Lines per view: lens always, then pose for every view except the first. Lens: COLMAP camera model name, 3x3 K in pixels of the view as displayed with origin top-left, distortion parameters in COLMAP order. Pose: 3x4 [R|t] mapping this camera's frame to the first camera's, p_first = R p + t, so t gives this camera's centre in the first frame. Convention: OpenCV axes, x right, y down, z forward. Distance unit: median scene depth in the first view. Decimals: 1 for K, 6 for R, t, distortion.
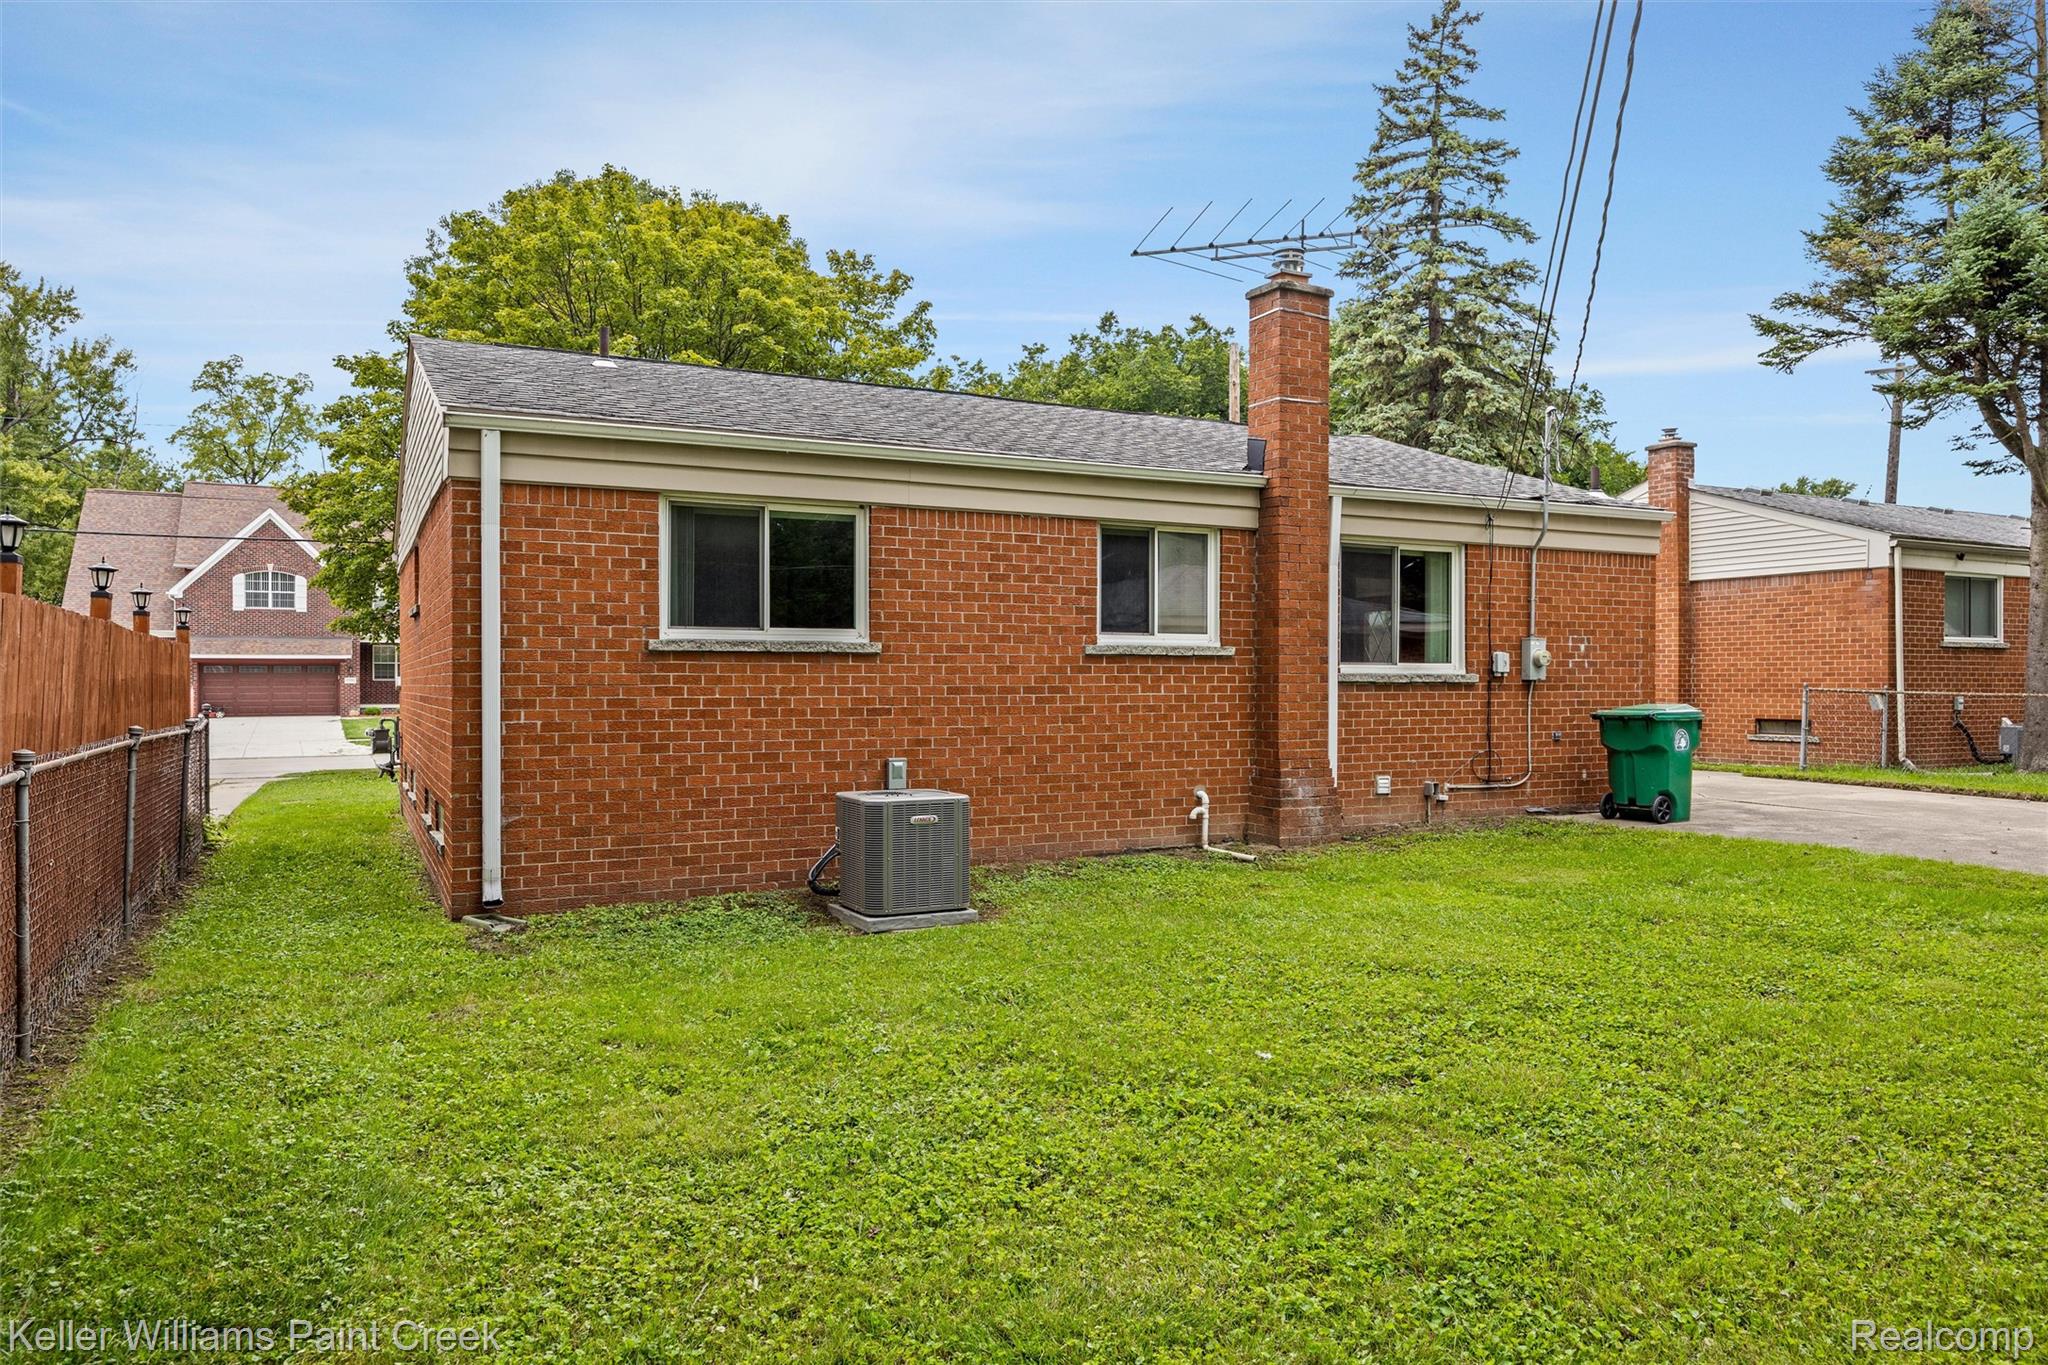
lens RADIAL K [[1154.7, 0, 1040.2], [0, 1154.7, 687.9], [0, 0, 1]] dist [0.000529, -0.004444]
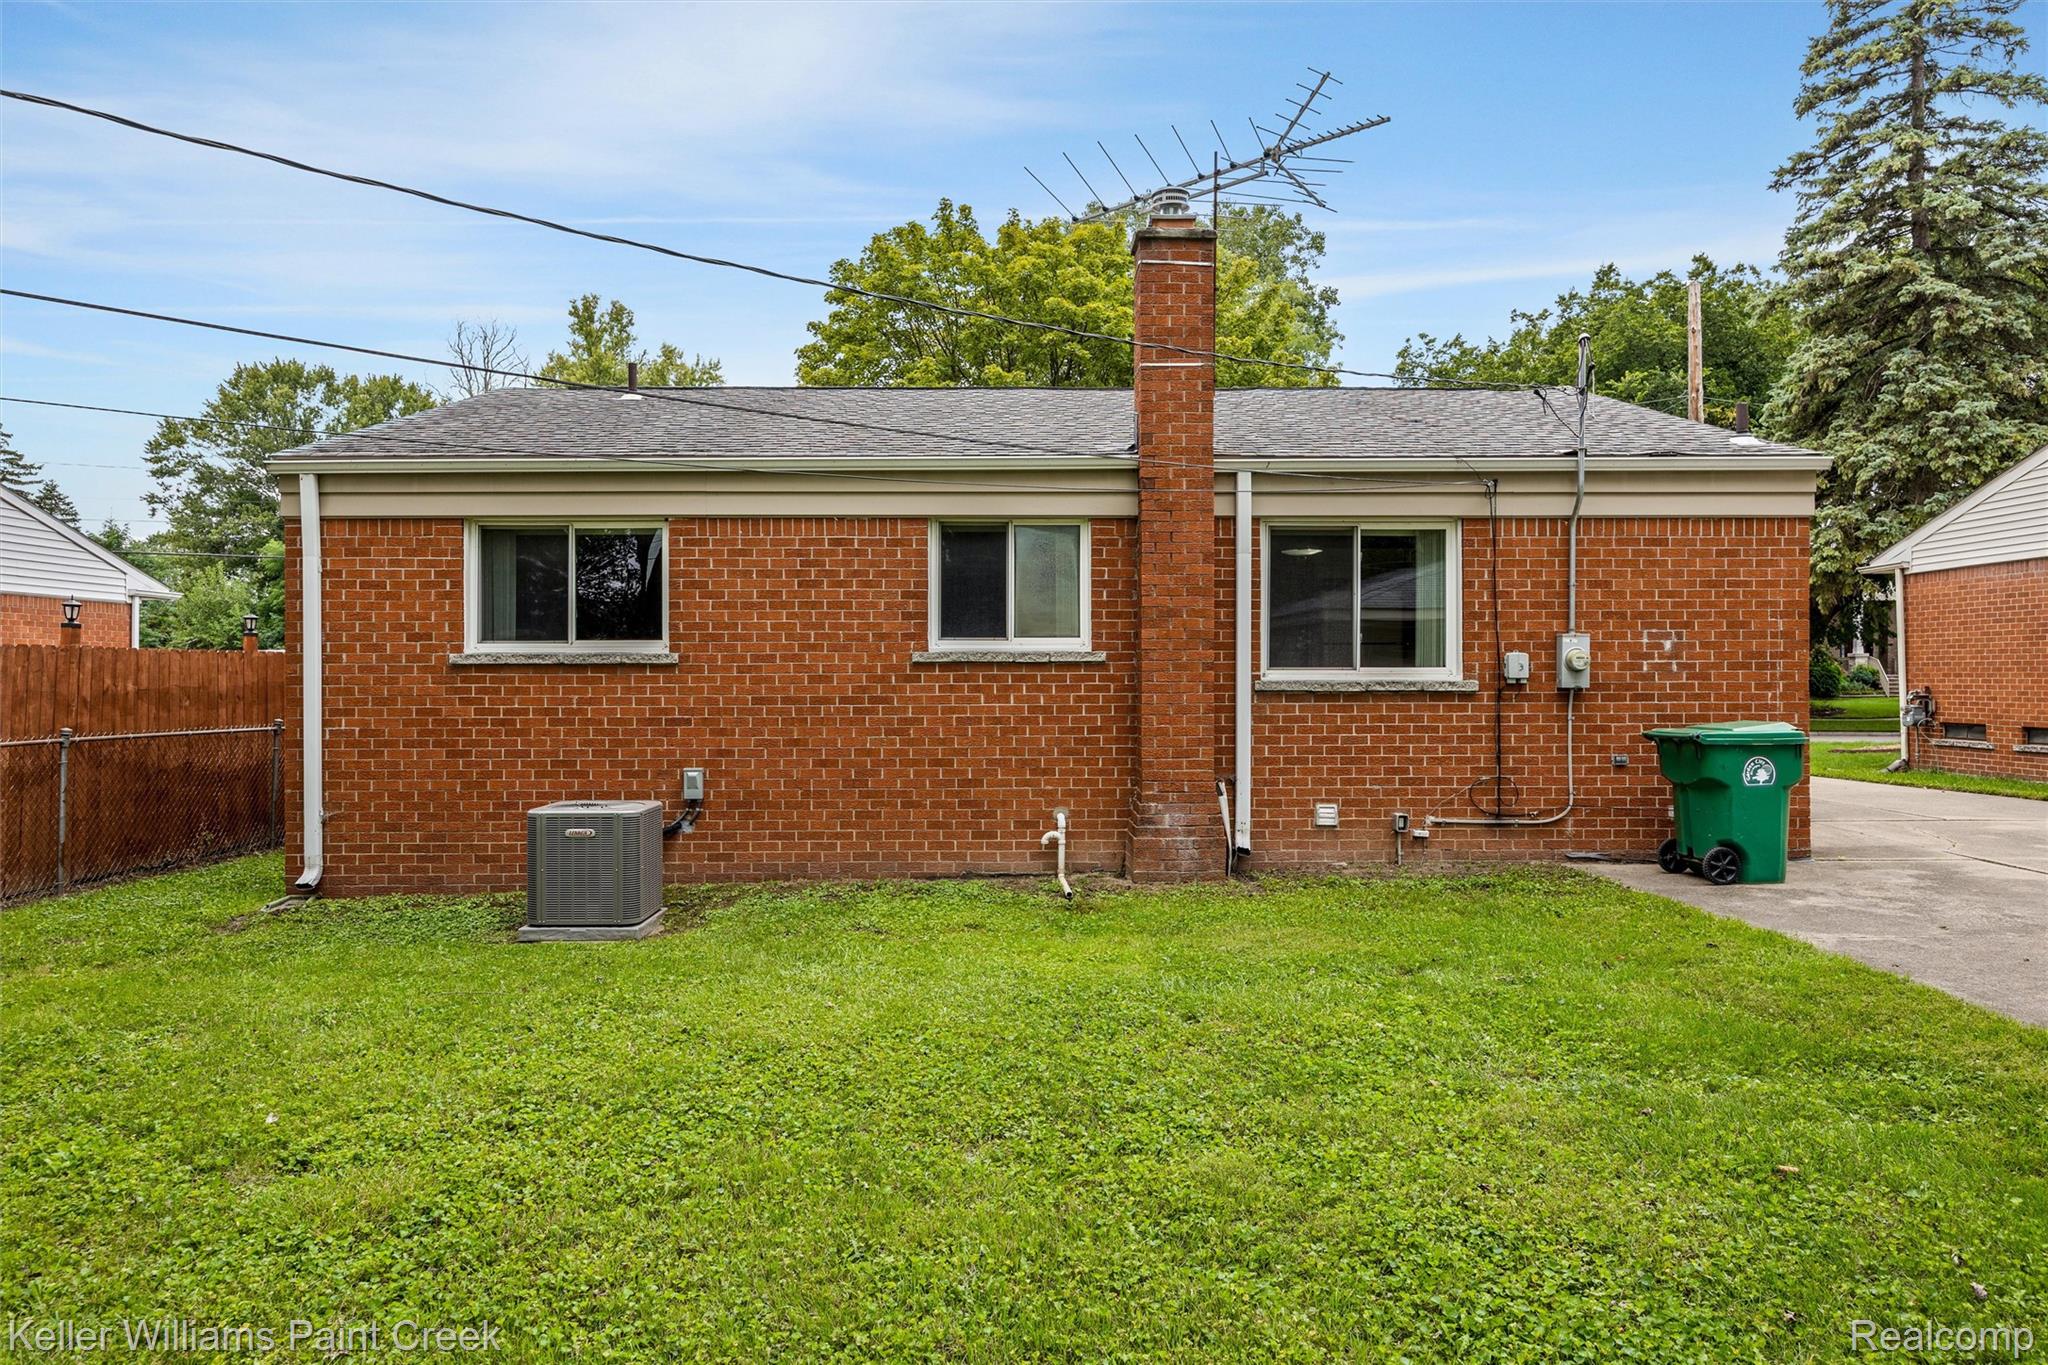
lens RADIAL K [[1154.7, 0, 1023.2], [0, 1154.7, 681.9], [0, 0, 1]] dist [0.000529, -0.004444]
pose [[0.918836, -0.000380, -0.394640, 0.466421], [-0.000468, 0.999998, -0.002053, -0.010670], [0.394640, 0.002072, 0.918834, 0.166914]]
